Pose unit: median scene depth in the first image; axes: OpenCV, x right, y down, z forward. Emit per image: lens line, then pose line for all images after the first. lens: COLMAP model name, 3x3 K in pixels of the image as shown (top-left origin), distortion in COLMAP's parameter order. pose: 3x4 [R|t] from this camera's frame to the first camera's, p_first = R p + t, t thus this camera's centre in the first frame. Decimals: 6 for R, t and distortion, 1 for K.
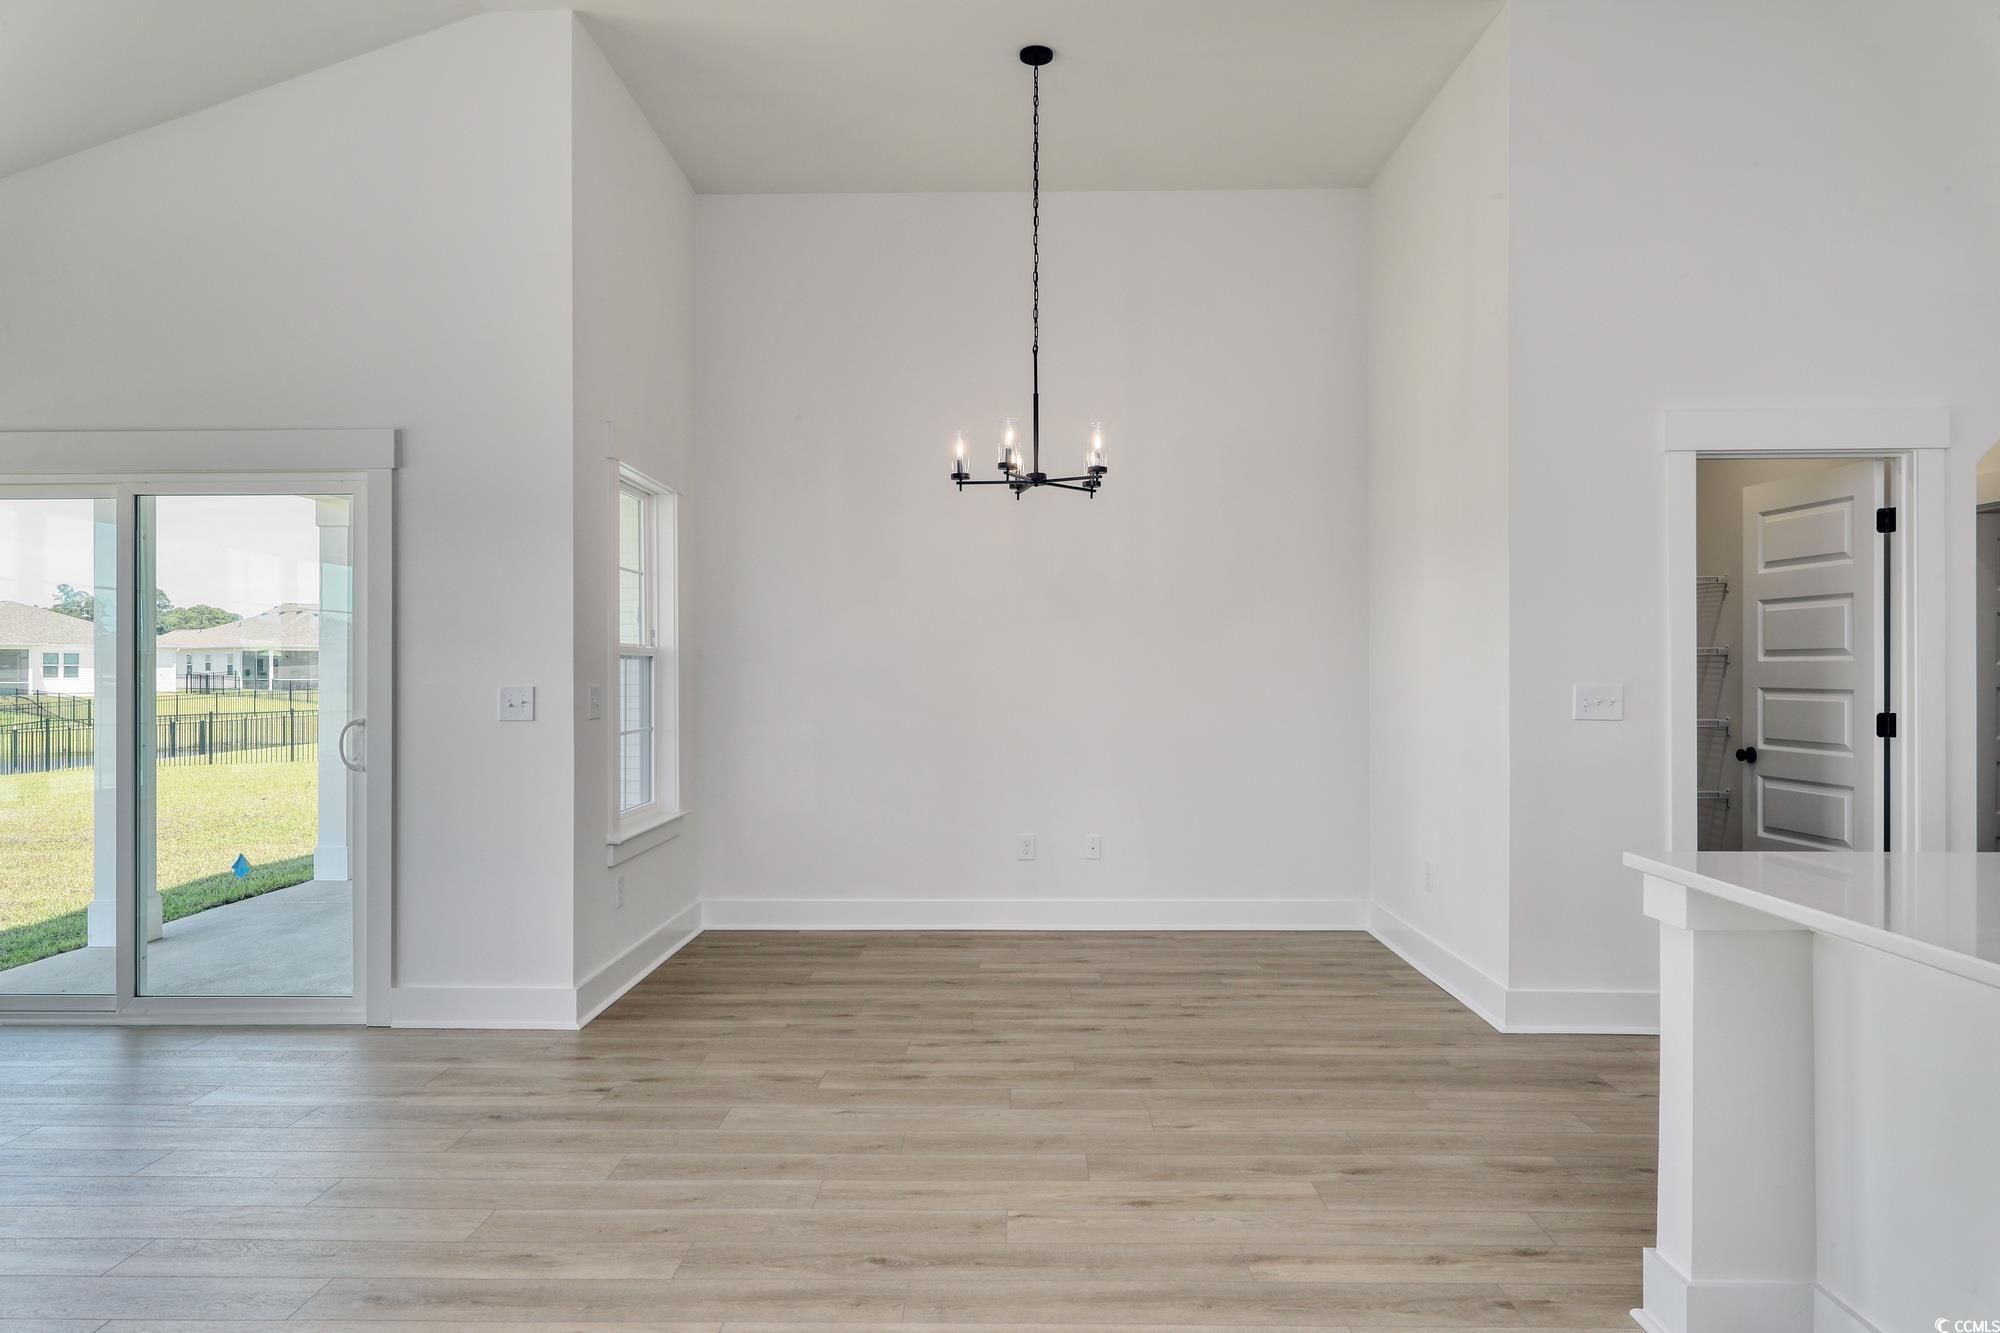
lens RADIAL K [[1308.3, 0, 995.0], [0, 1308.3, 669.9], [0, 0, 1]] dist [0.002353, 0.001058]
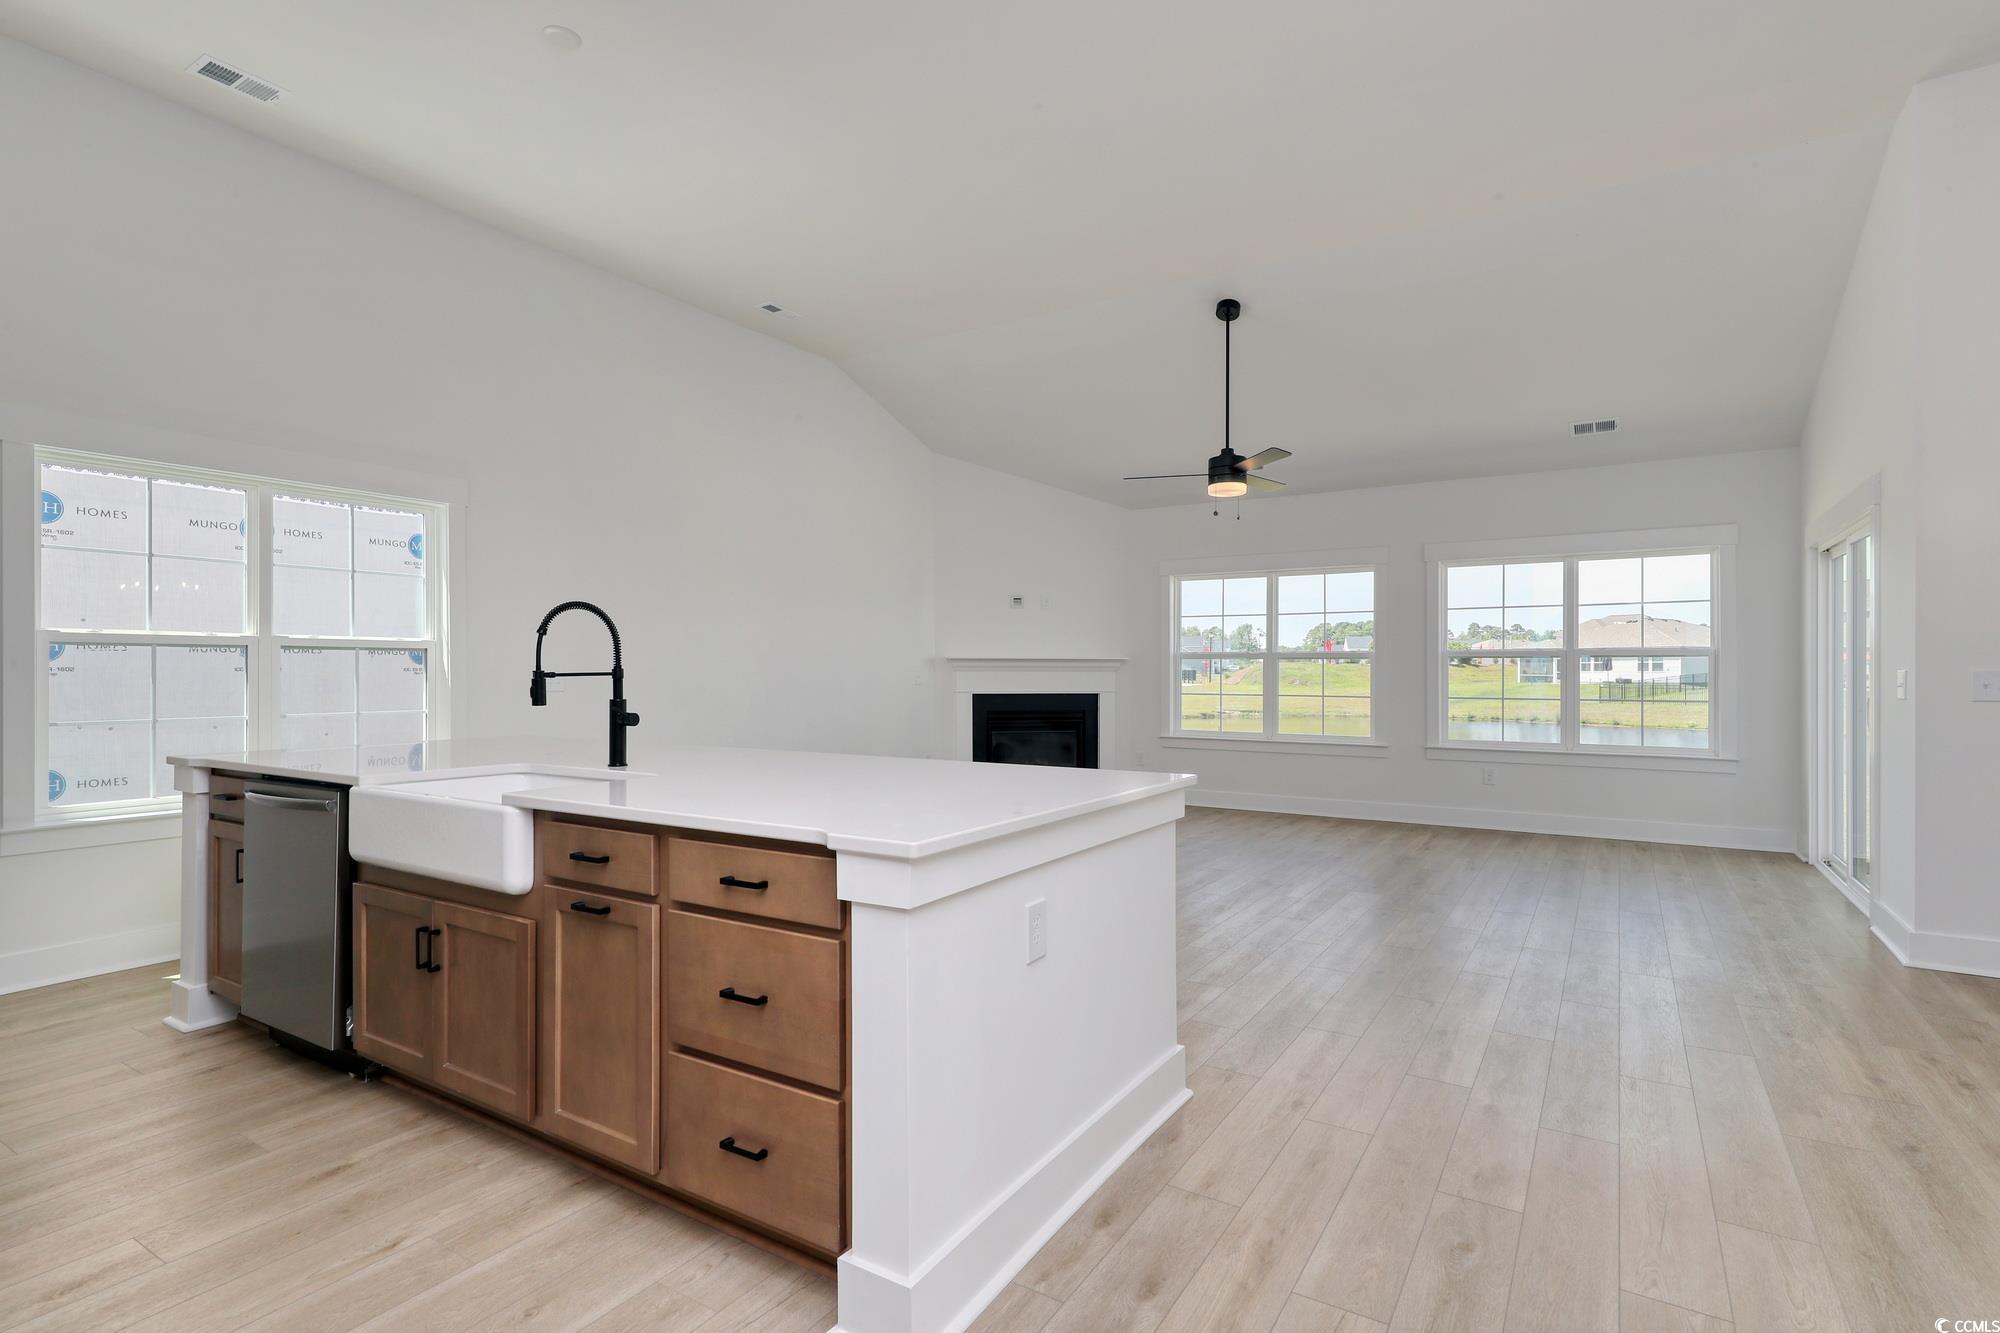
lens RADIAL K [[979.0, 0, 997.3], [0, 979.0, 671.2], [0, 0, 1]] dist [0.000939, 0.000411]
pose [[-0.518515, -0.000426, -0.855068, 0.848856], [-0.000754, 1.000000, -0.000040, 0.013432], [0.855068, 0.000624, -0.518515, 0.765297]]
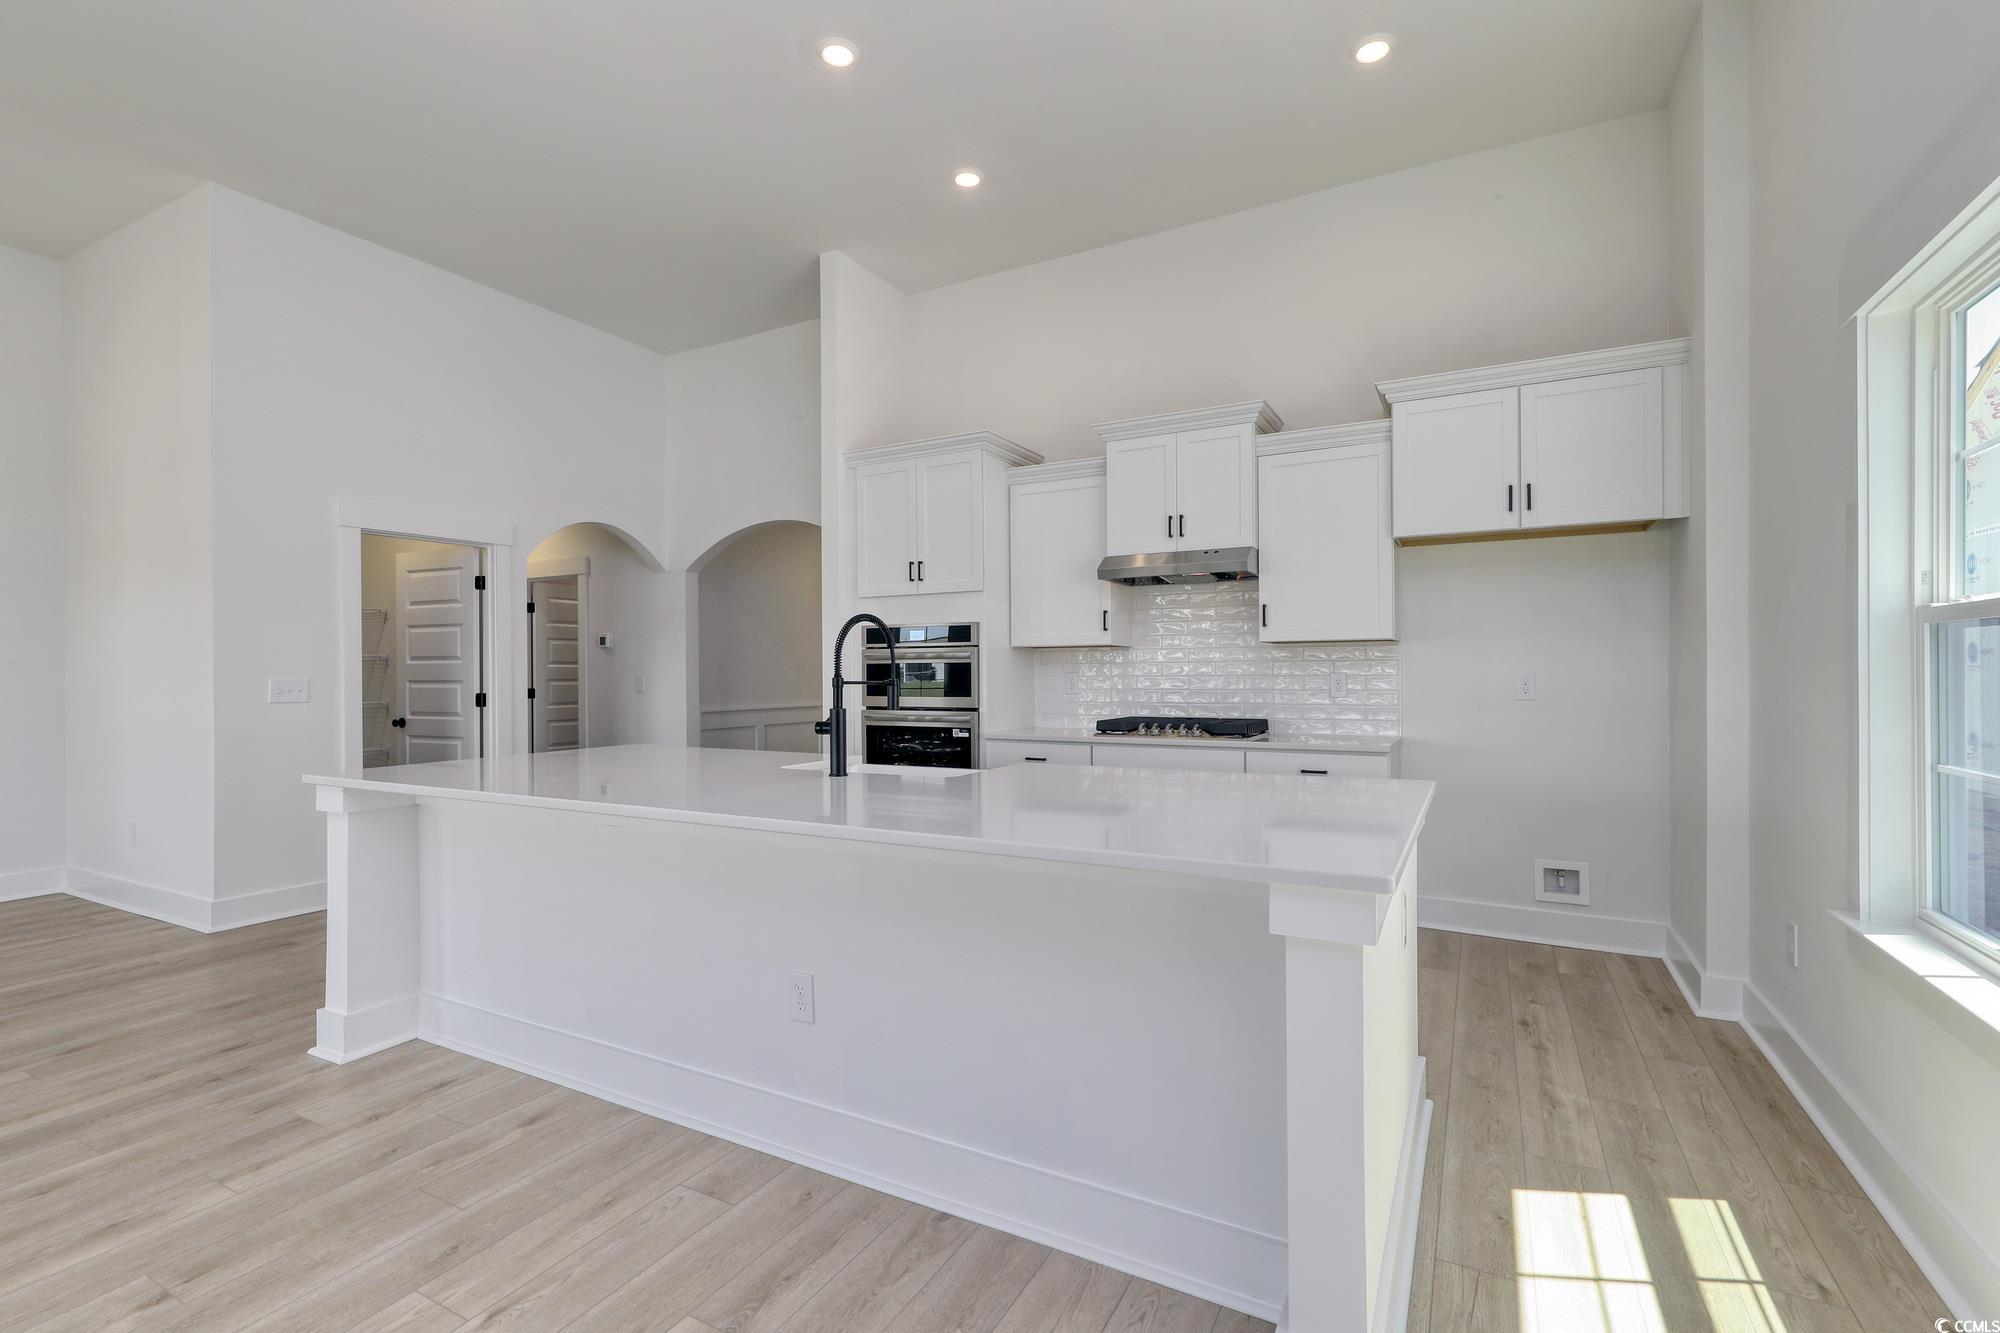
lens RADIAL K [[895.7, 0, 999.8], [0, 895.7, 670.7], [0, 0, 1]] dist [0.003171, -0.000169]
pose [[0.456613, -0.002323, 0.889663, -0.068936], [0.006520, 0.999978, -0.000736, 0.008546], [-0.889642, 0.006137, 0.456618, -0.165812]]
